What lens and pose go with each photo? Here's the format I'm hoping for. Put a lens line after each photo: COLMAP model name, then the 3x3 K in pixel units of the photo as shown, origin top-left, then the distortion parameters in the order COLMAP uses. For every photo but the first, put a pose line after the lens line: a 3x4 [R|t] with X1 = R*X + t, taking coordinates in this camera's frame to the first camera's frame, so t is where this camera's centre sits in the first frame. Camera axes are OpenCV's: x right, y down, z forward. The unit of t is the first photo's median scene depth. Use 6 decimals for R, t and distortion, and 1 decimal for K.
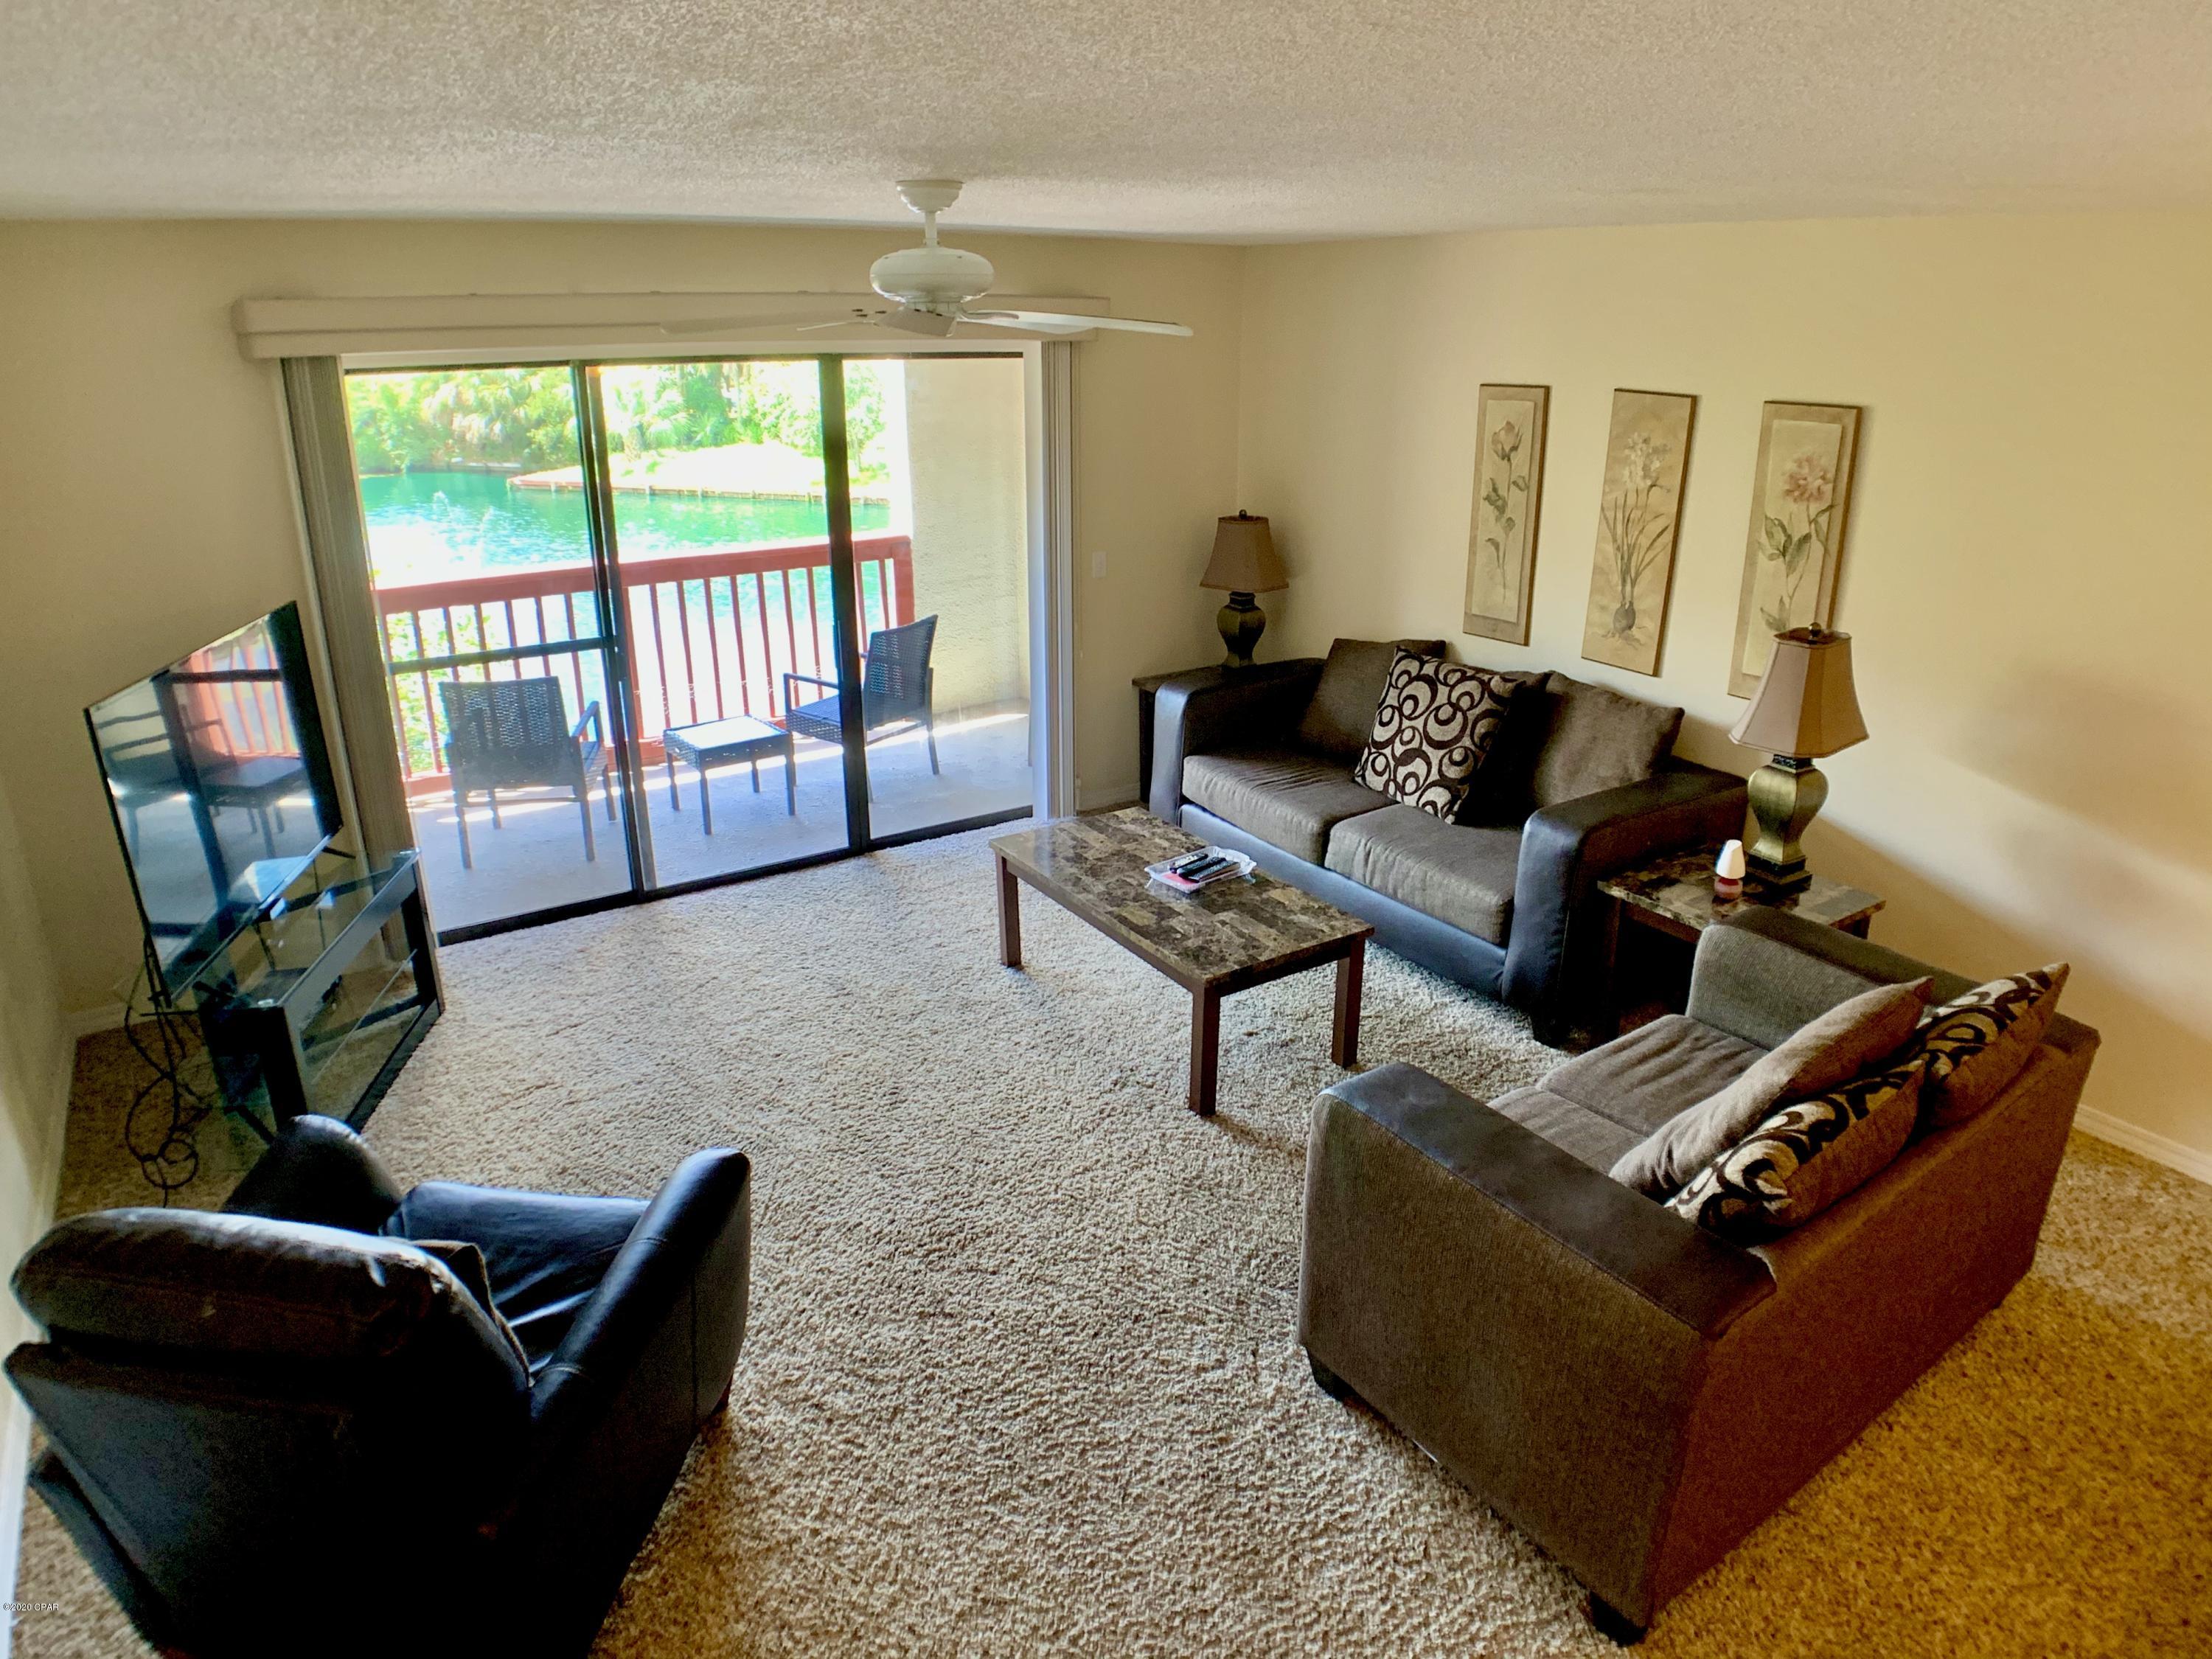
lens RADIAL K [[1336.7, 0, 1106.2], [0, 1336.7, 792.7], [0, 0, 1]] dist [-0.001482, -0.153805]
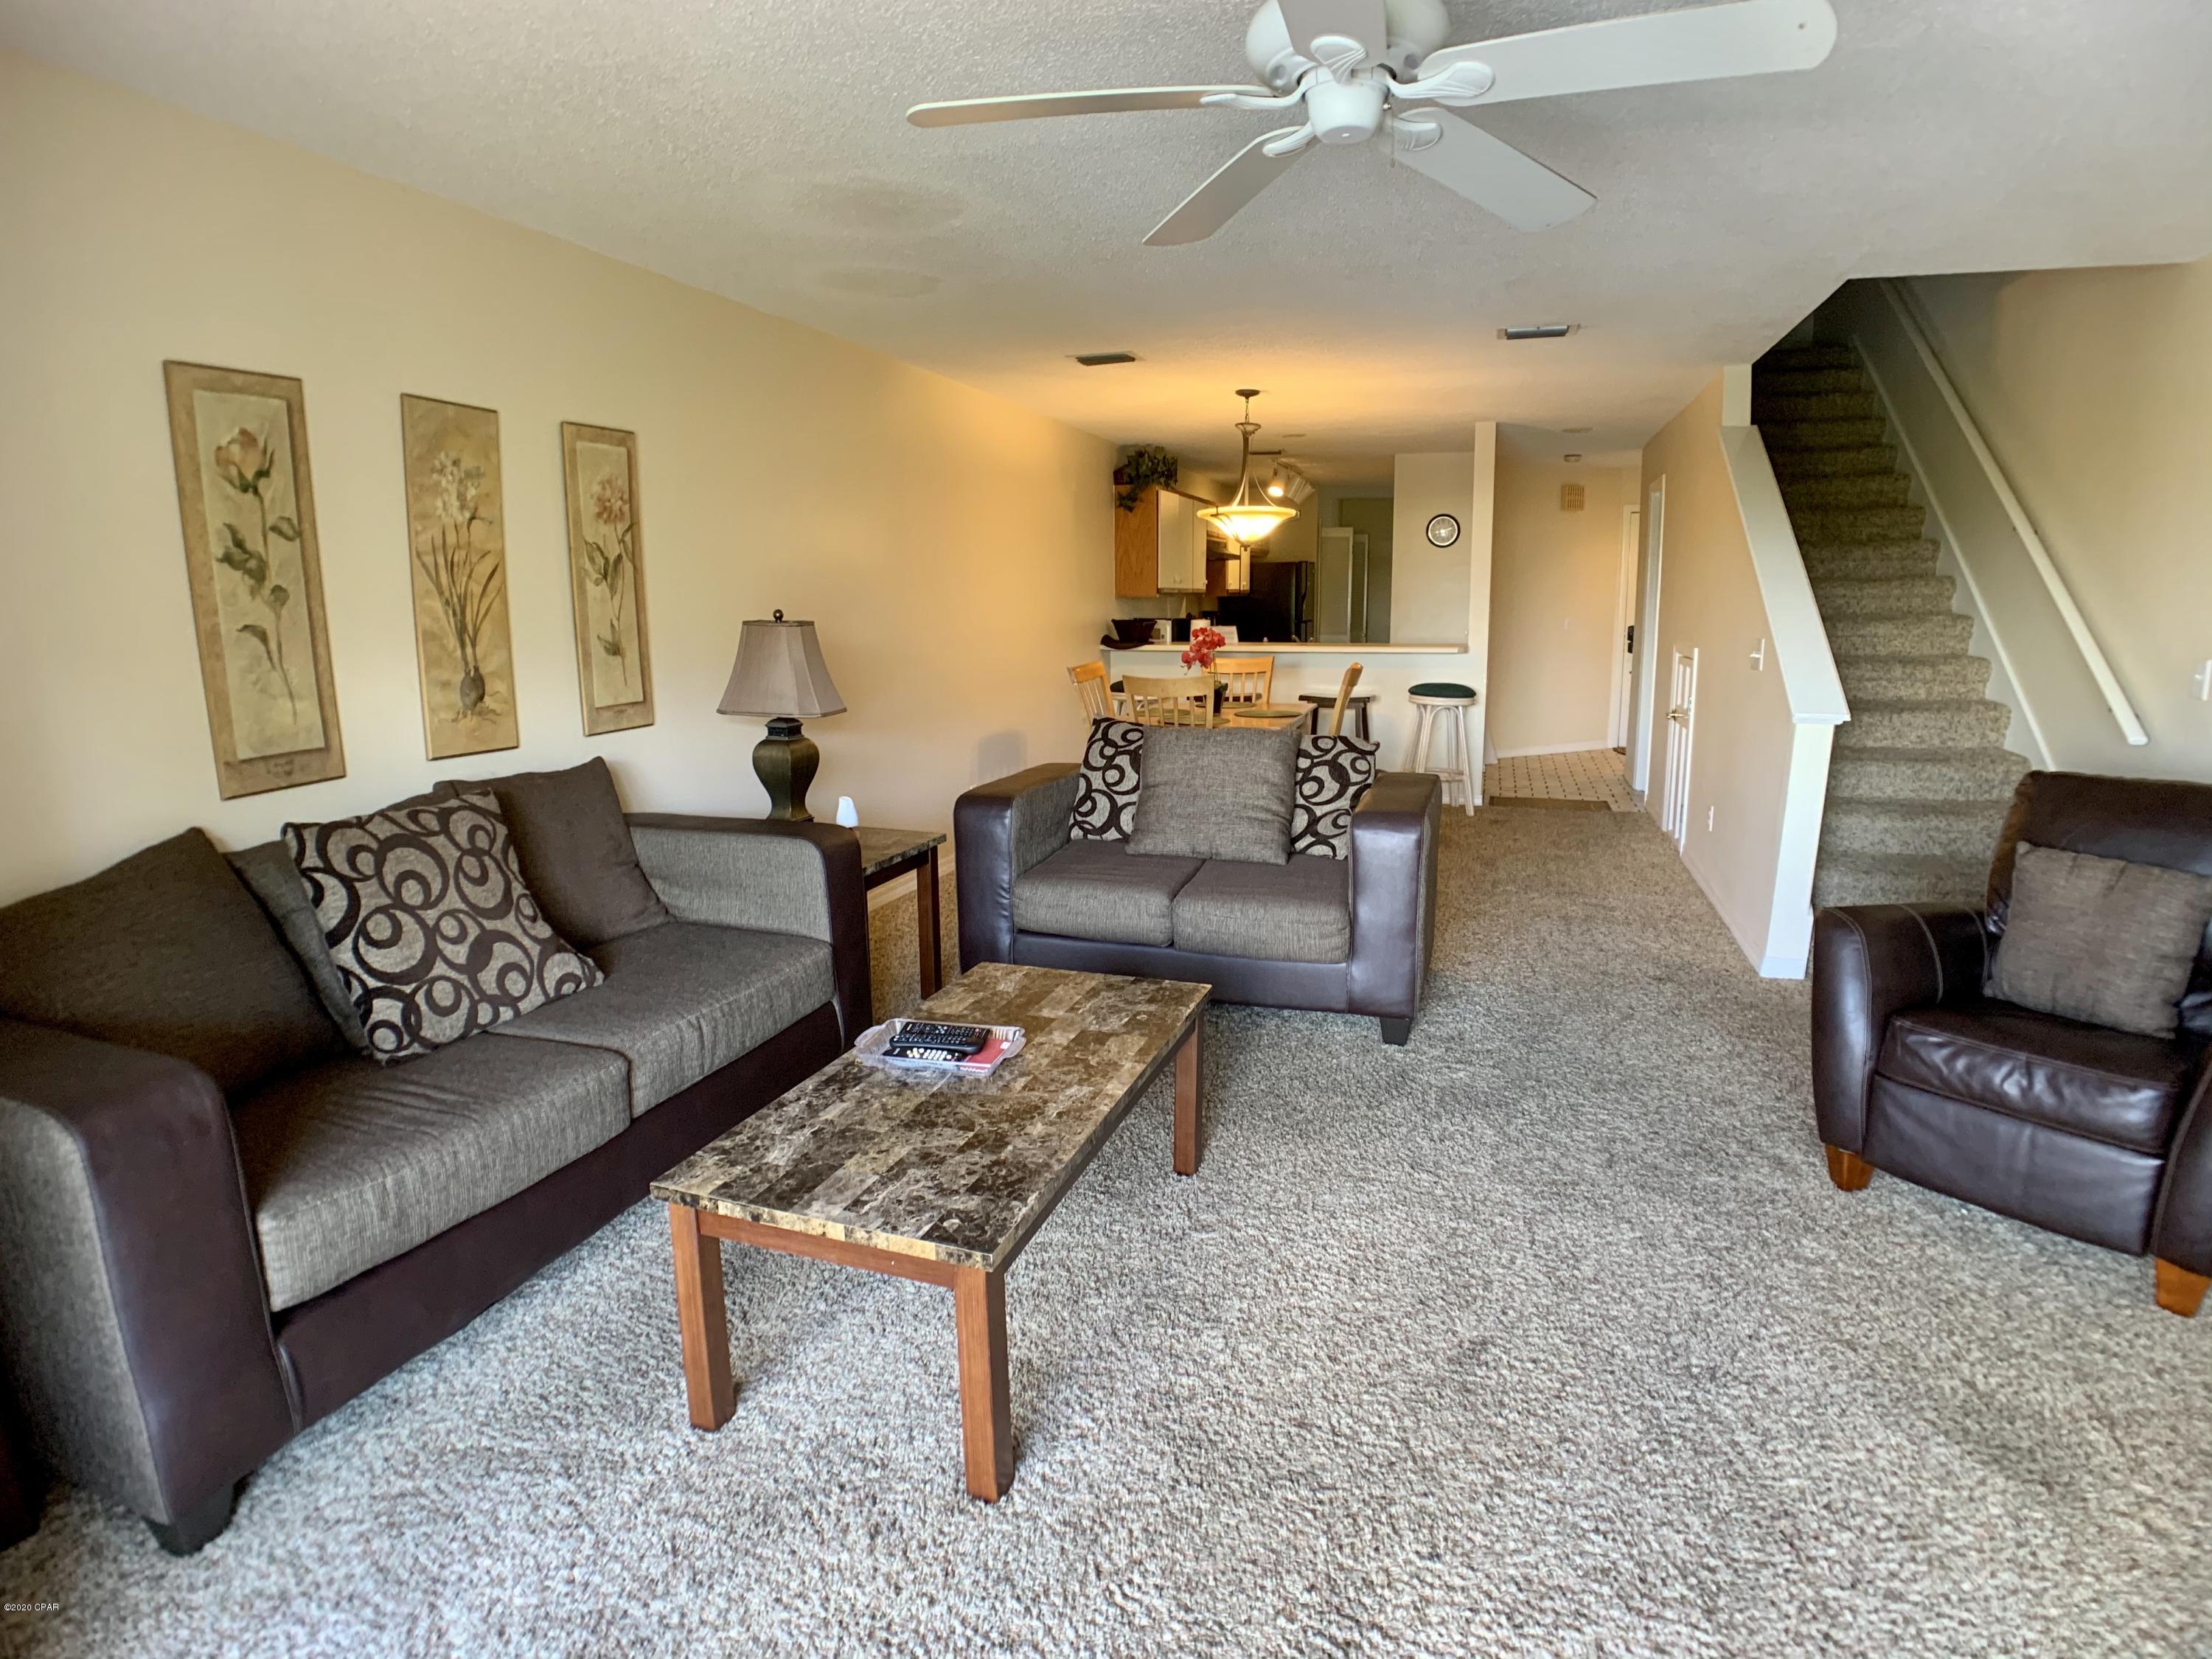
lens RADIAL K [[1173.0, 0, 1107.5], [0, 1173.0, 808.7], [0, 0, 1]] dist [-0.085054, 0.006588]
pose [[-0.607304, -0.134534, 0.782996, -0.358931], [0.273748, 0.889769, 0.365203, -0.202842], [-0.745818, 0.436133, -0.503532, 1.044313]]
